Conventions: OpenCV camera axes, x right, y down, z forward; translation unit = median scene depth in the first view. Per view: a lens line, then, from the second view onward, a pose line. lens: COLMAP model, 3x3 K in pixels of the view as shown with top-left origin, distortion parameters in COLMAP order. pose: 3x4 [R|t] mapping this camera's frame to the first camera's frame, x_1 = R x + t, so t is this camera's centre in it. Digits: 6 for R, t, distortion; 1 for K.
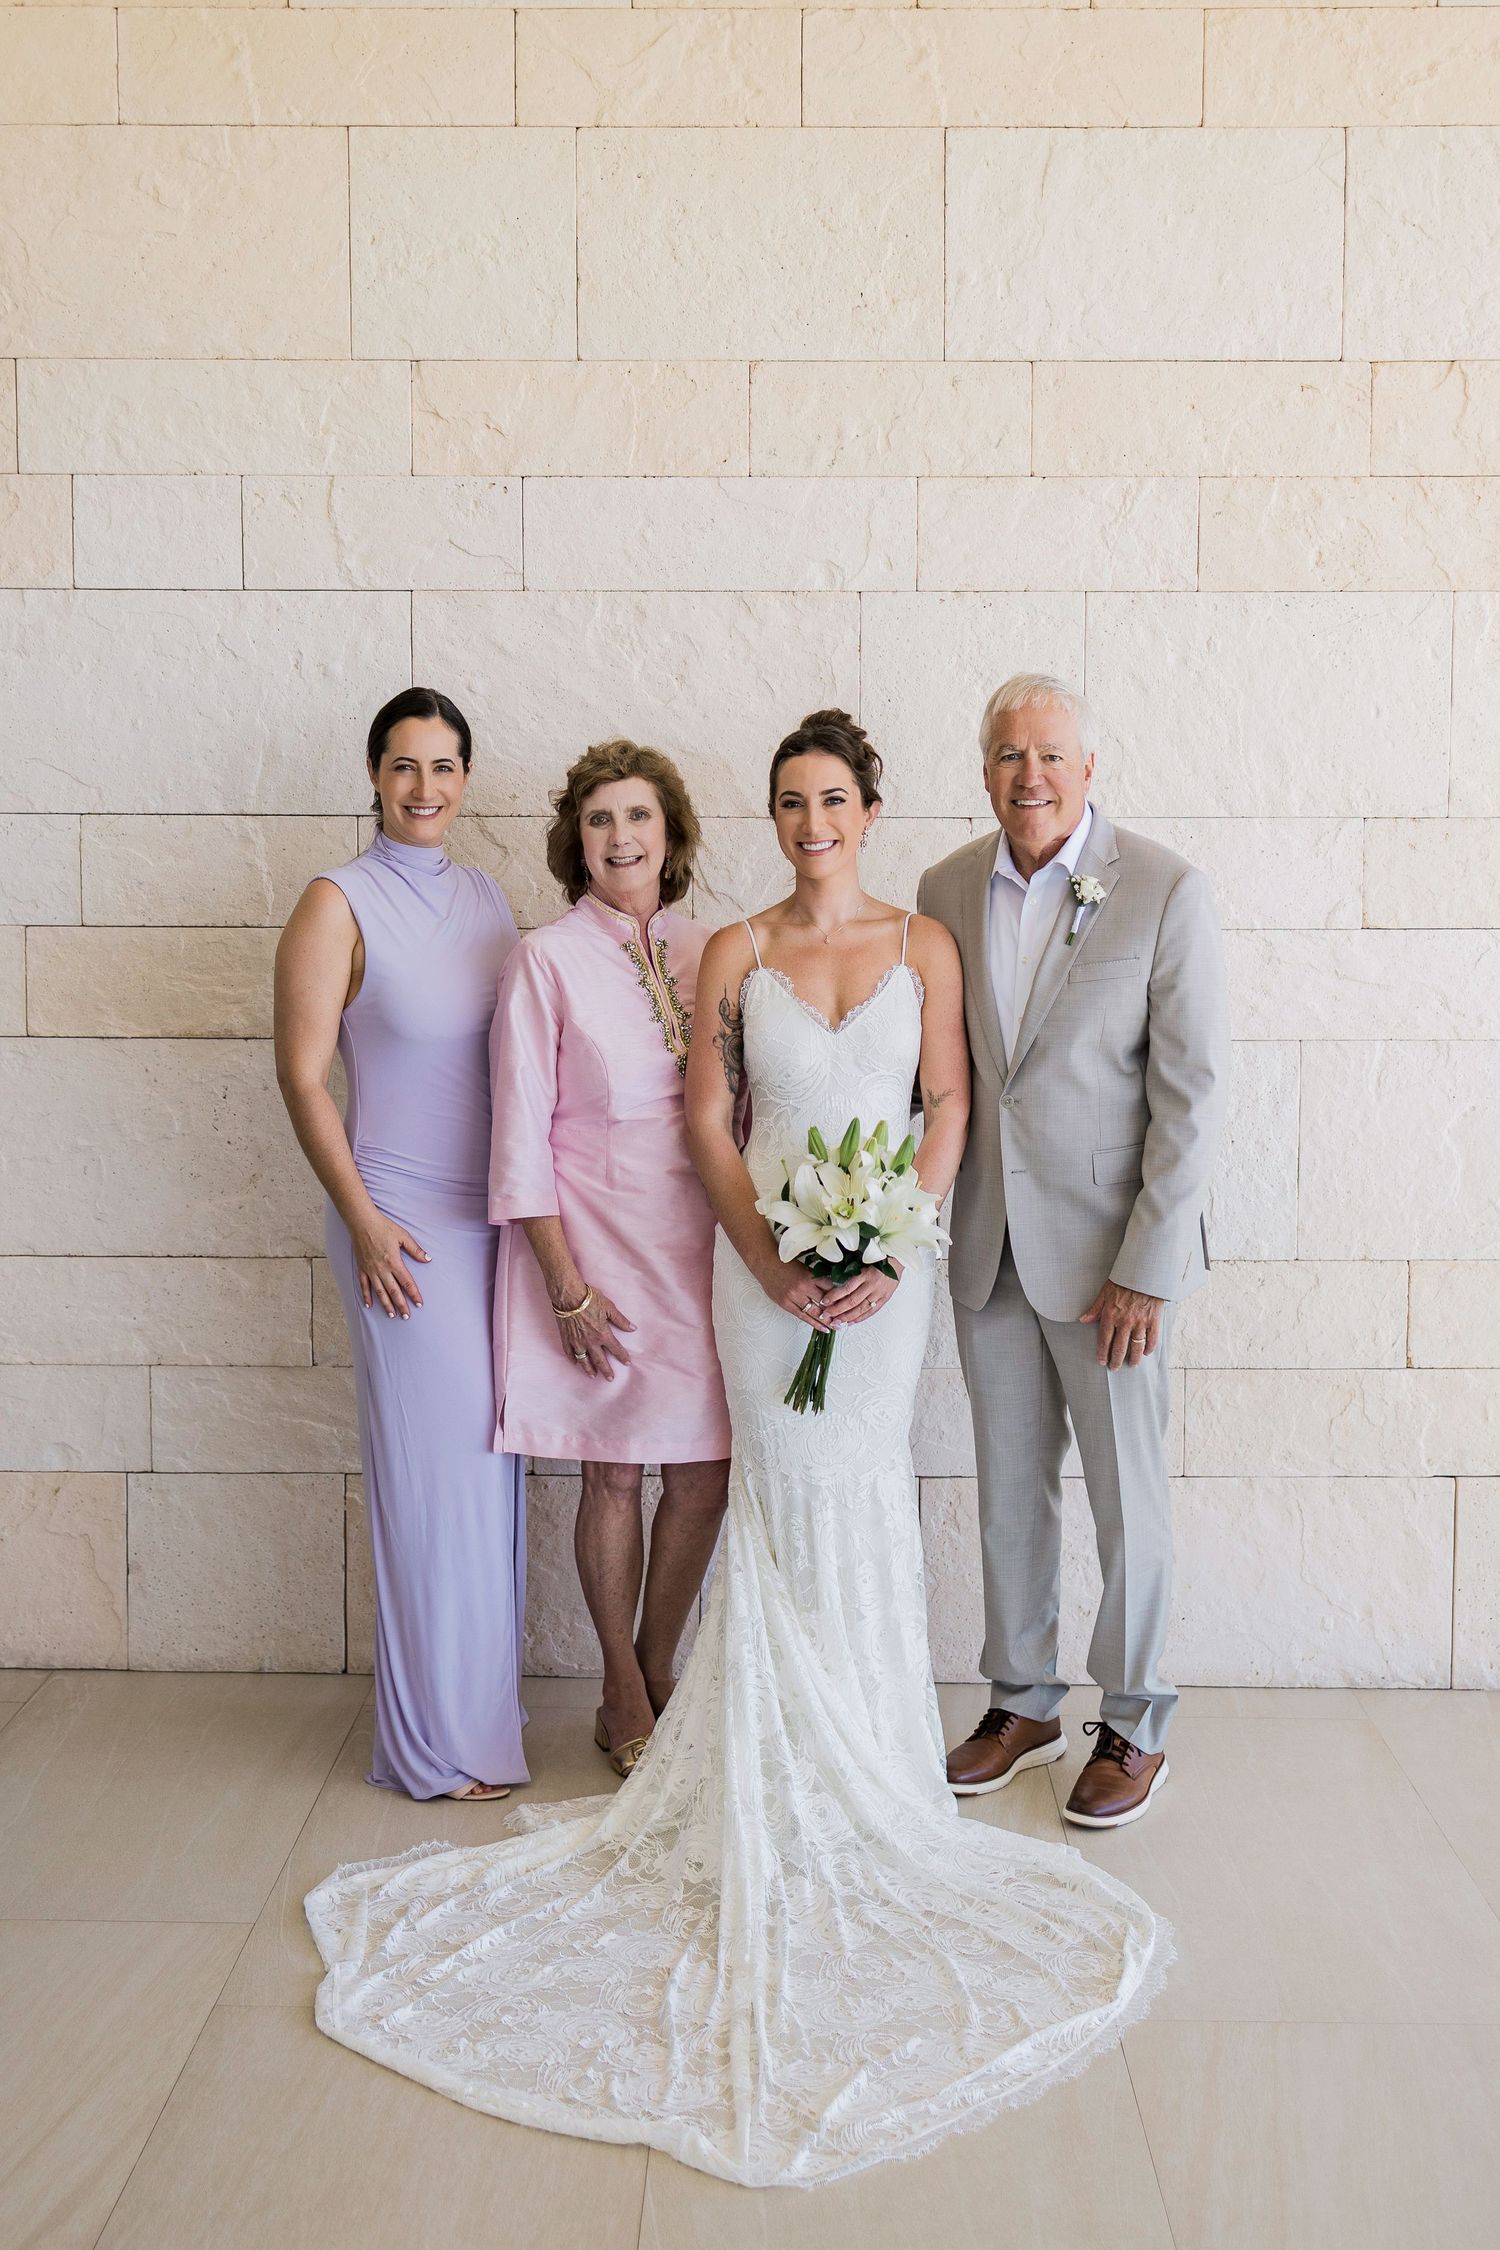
lens RADIAL K [[2641.6, 0, 819.4], [0, 2641.6, 1113.0], [0, 0, 1]] dist [0.006875, 0.000000]
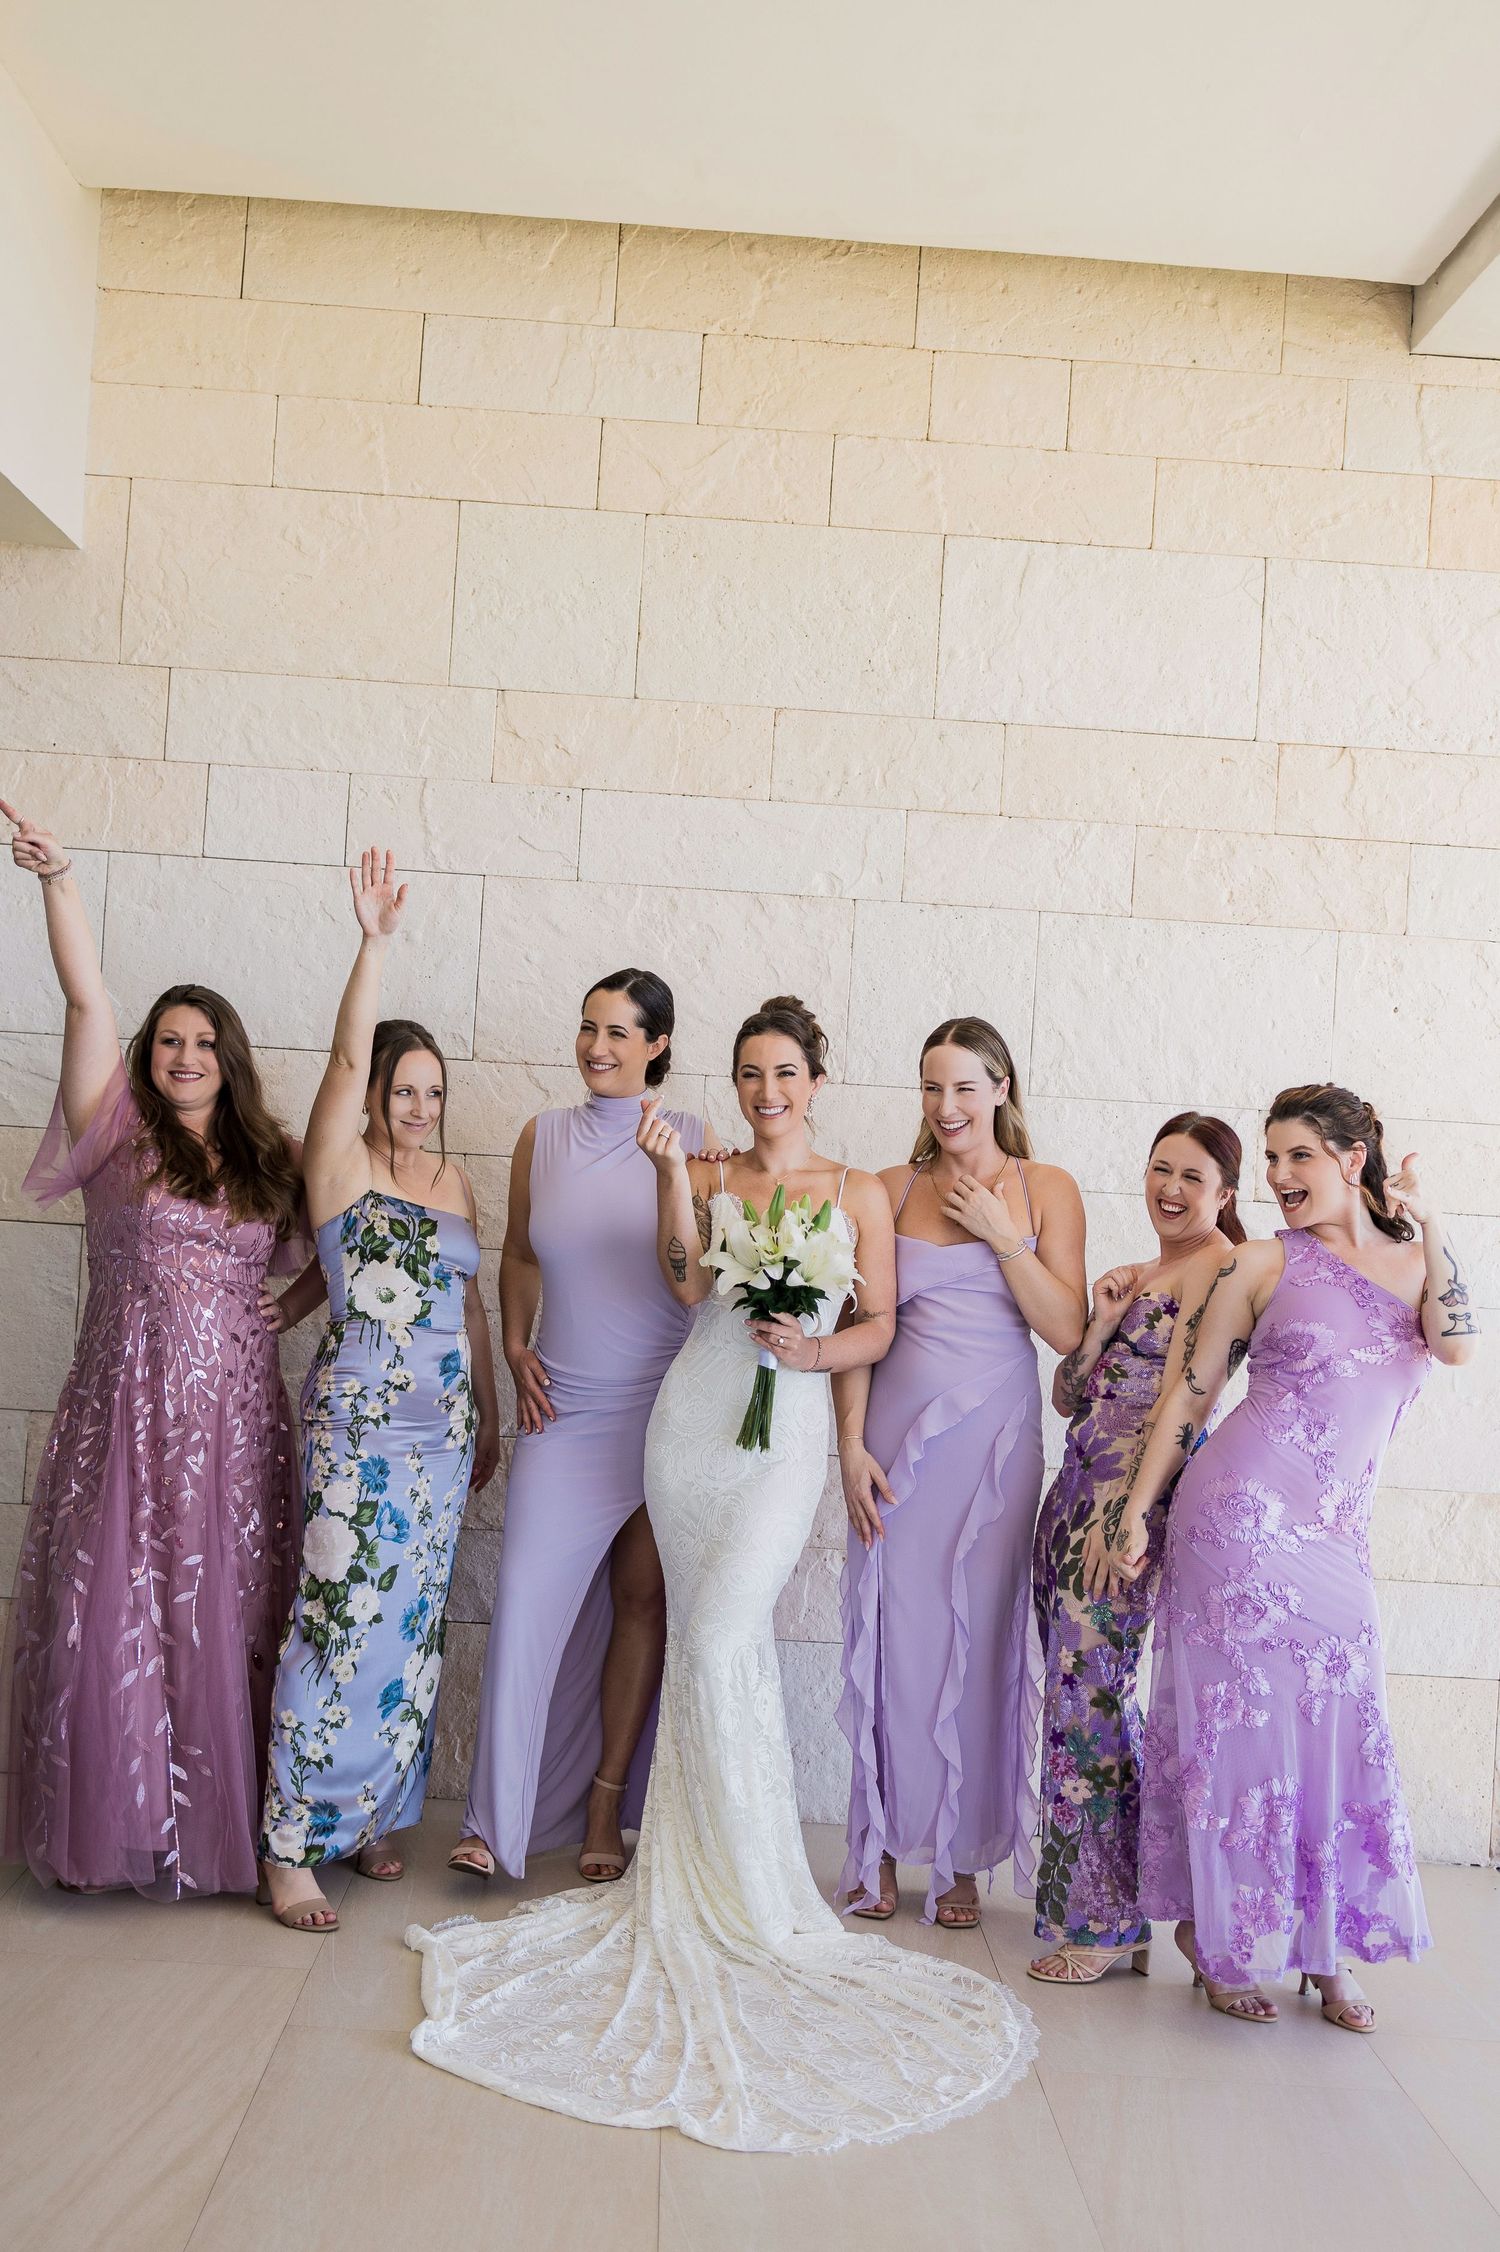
lens RADIAL K [[2644.0, 0, 819.0], [0, 2644.0, 1118.0], [0, 0, 1]] dist [0.006875, 0.000000]
pose [[0.997221, 0.059107, 0.045342, -0.050524], [-0.054086, 0.993007, -0.104934, 0.030565], [-0.051227, 0.102190, 0.993445, -0.195578]]
